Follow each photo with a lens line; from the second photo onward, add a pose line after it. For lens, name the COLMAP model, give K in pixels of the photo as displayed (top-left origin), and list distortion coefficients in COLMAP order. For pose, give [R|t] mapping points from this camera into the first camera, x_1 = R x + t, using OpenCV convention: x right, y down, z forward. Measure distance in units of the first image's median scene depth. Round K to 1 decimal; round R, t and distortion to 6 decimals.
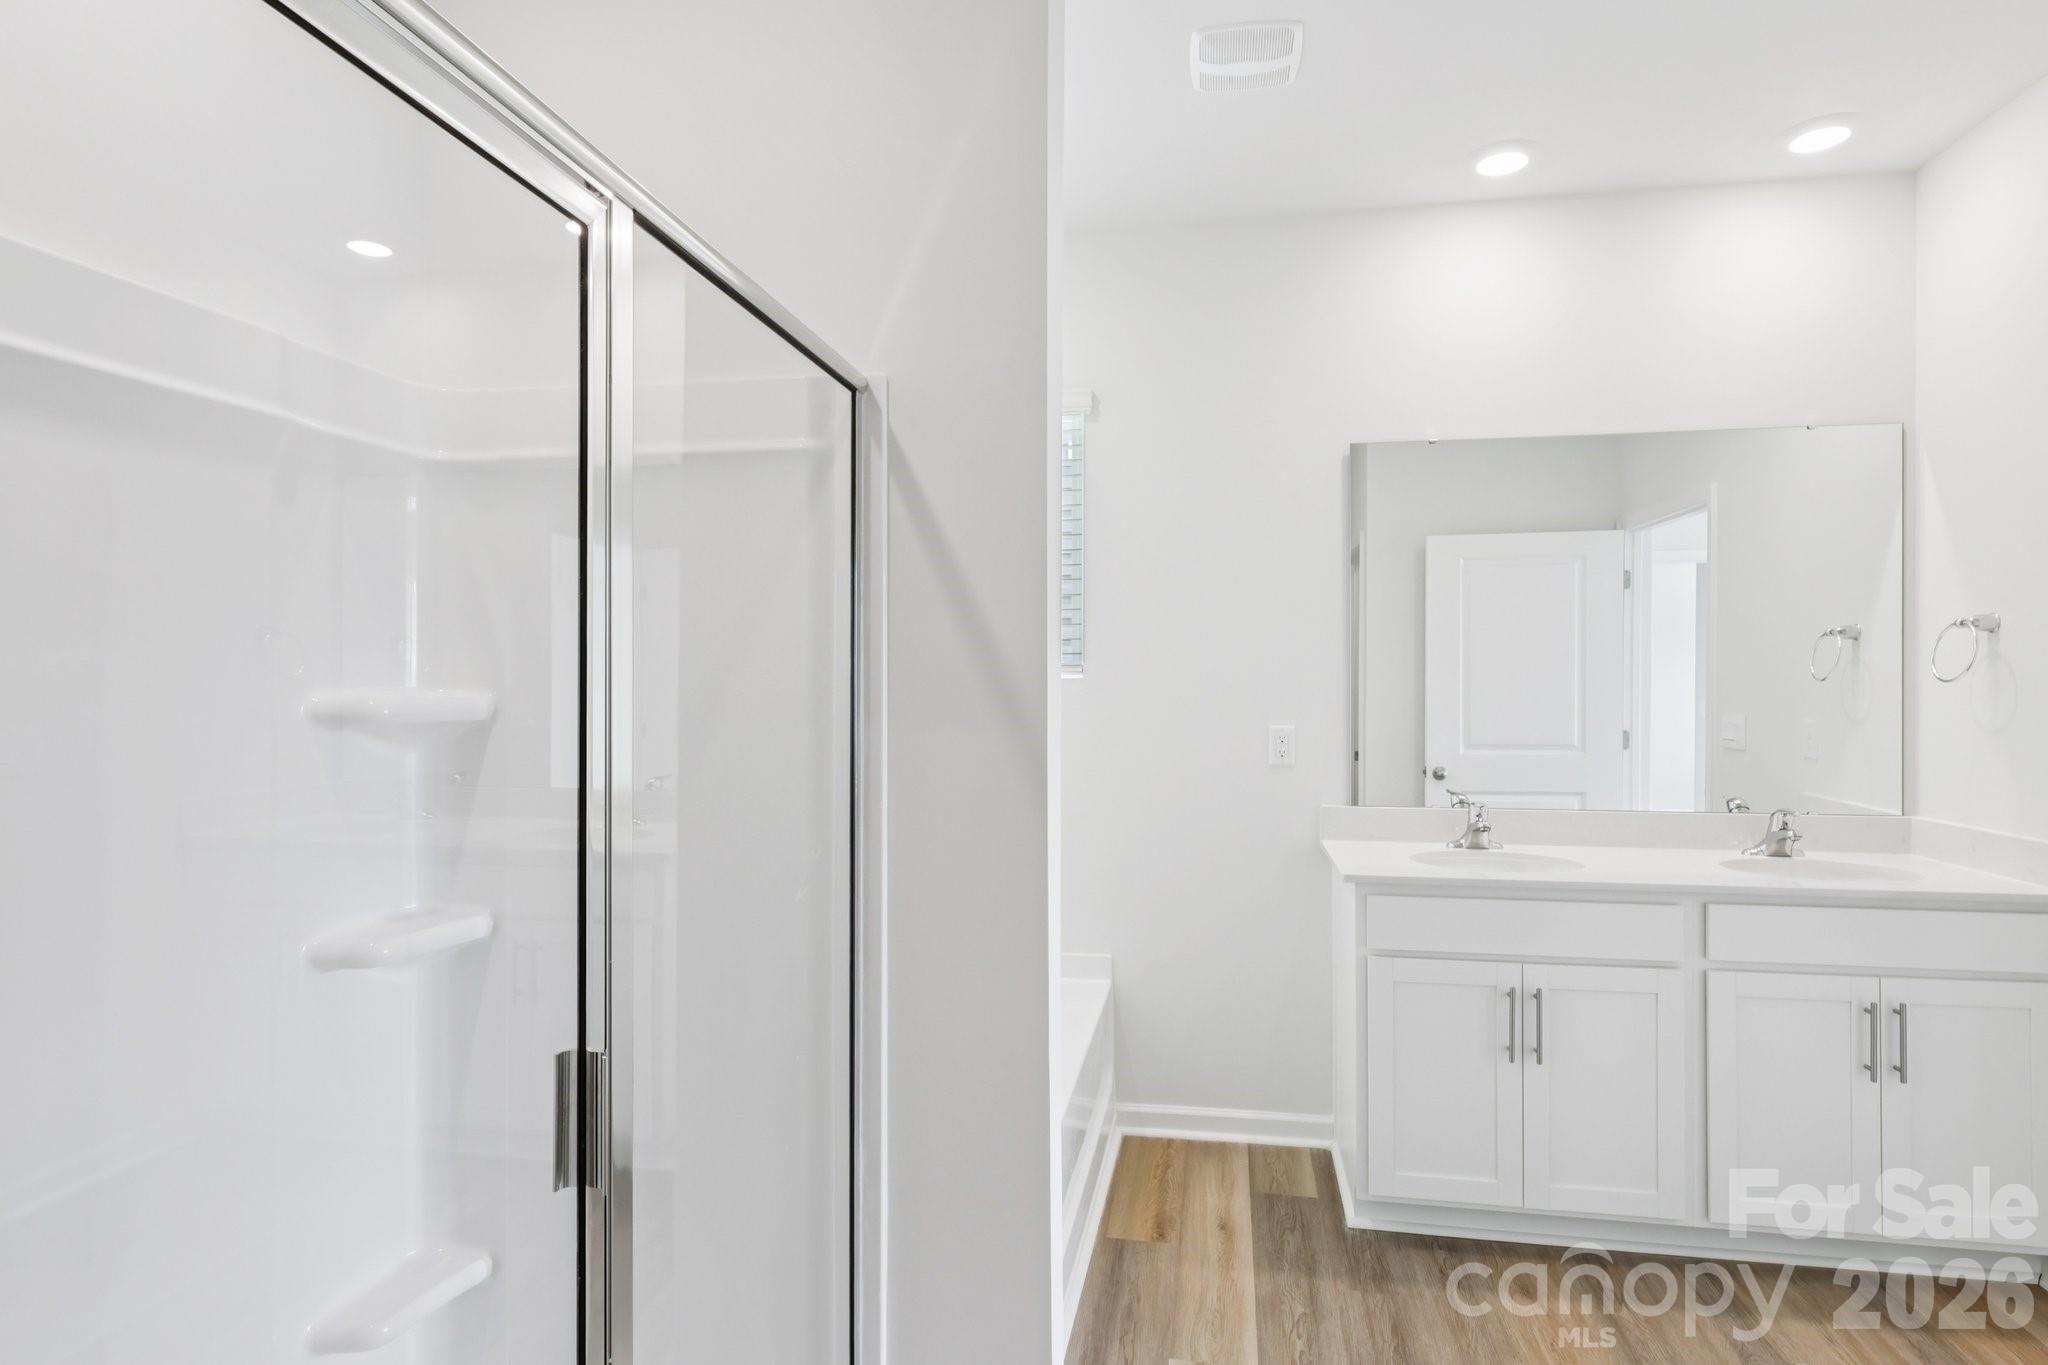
lens RADIAL K [[1091.6, 0, 1027.2], [0, 1091.6, 677.4], [0, 0, 1]] dist [-0.004475, -0.000233]
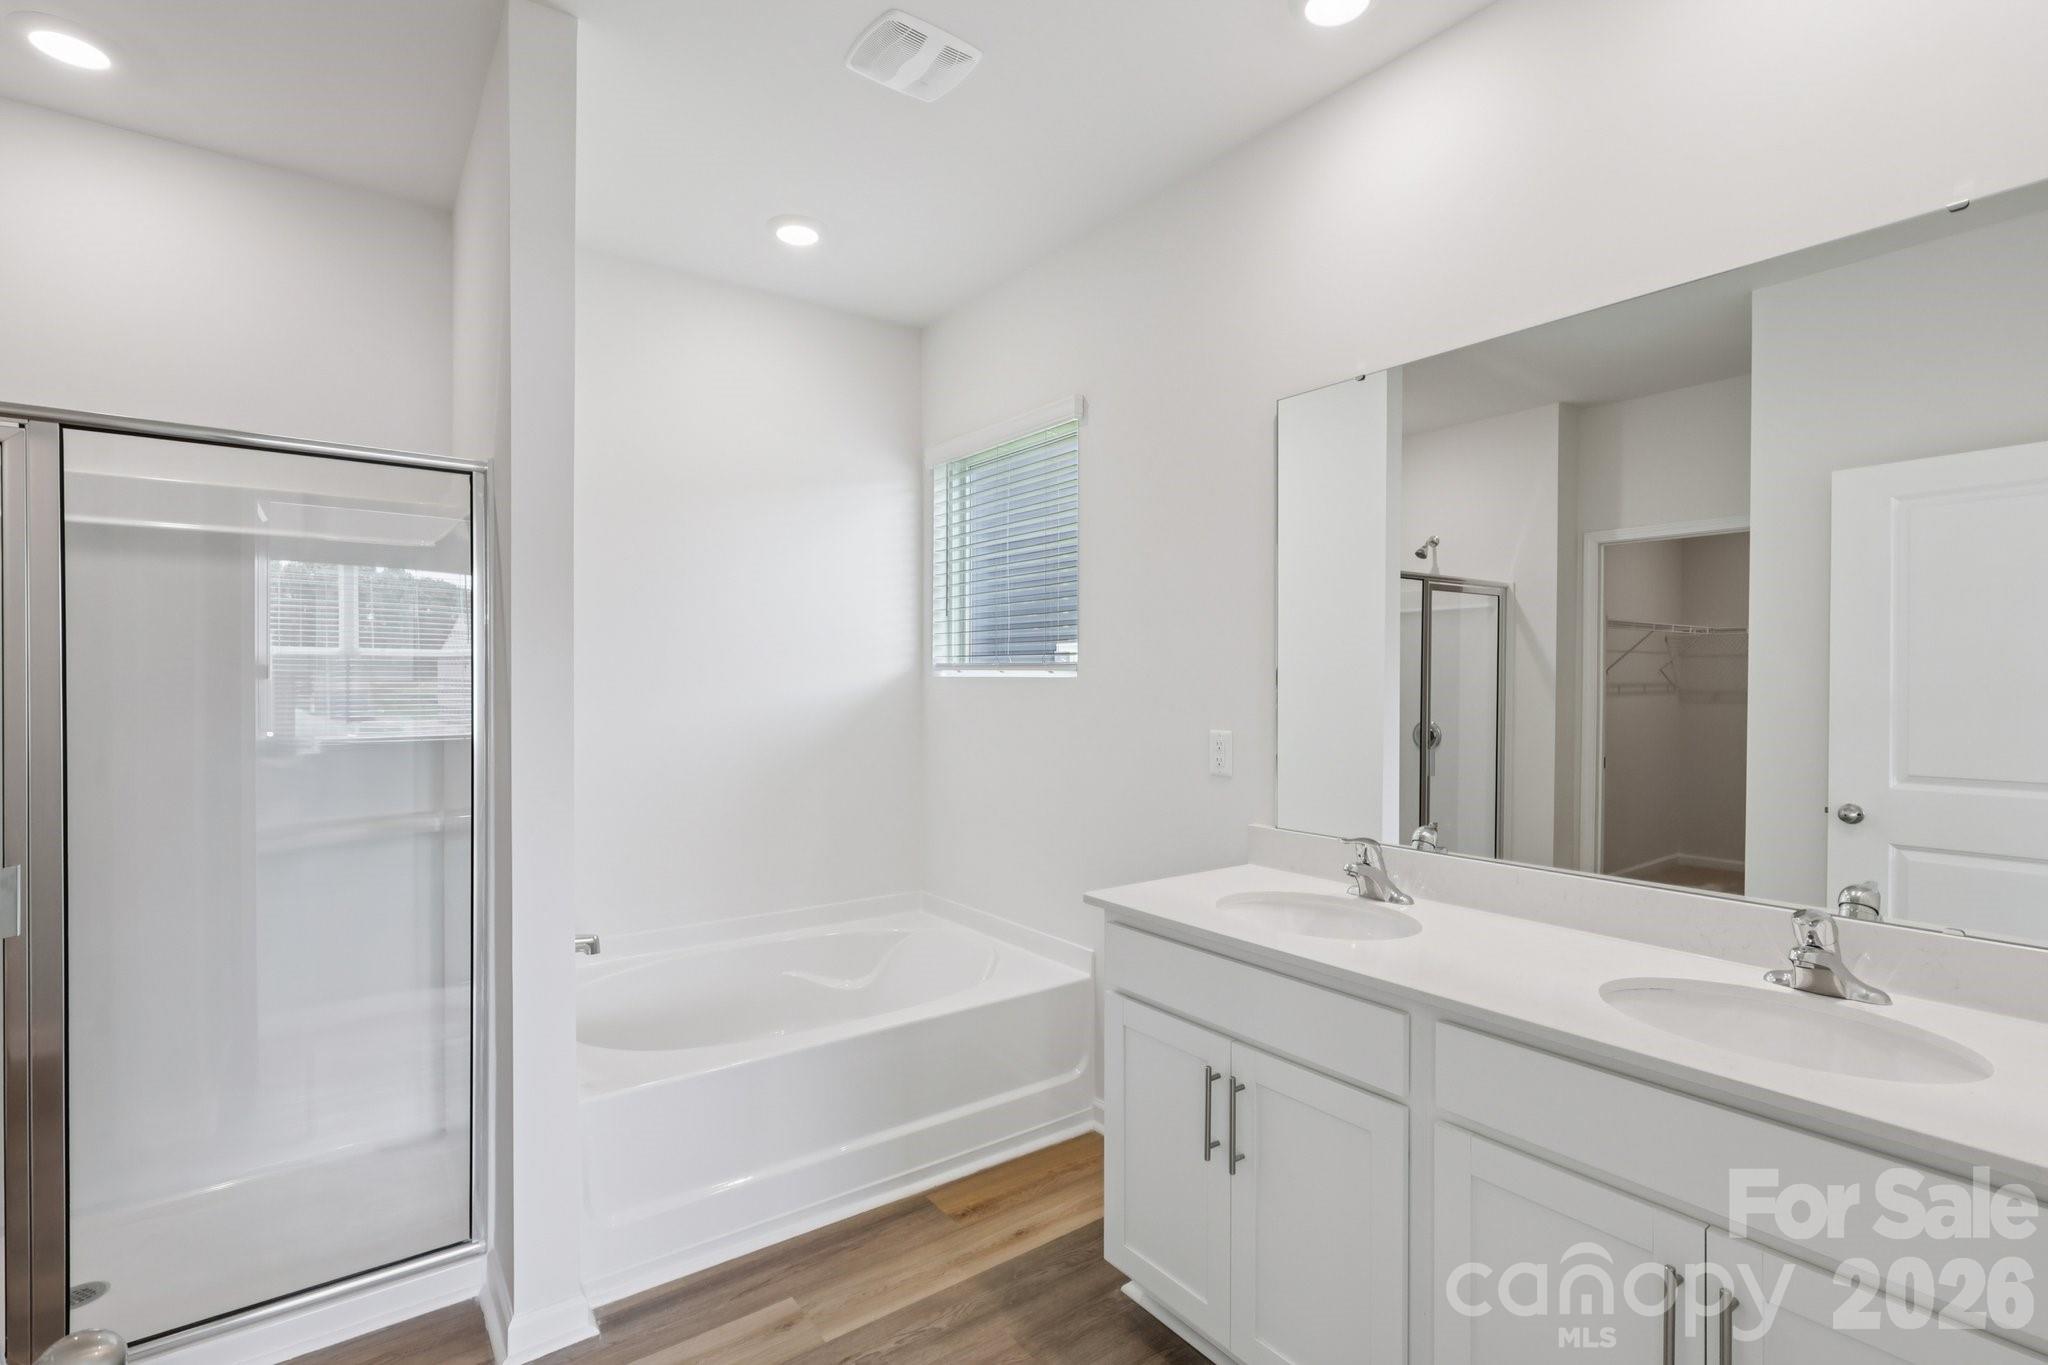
lens RADIAL K [[958.1, 0, 1020.6], [0, 958.1, 687.2], [0, 0, 1]] dist [0.005600, 0.000055]
pose [[0.719324, 0.006238, -0.694647, 0.815067], [0.005178, 0.999884, 0.014341, -0.005449], [0.694656, -0.013913, 0.719208, 0.394150]]
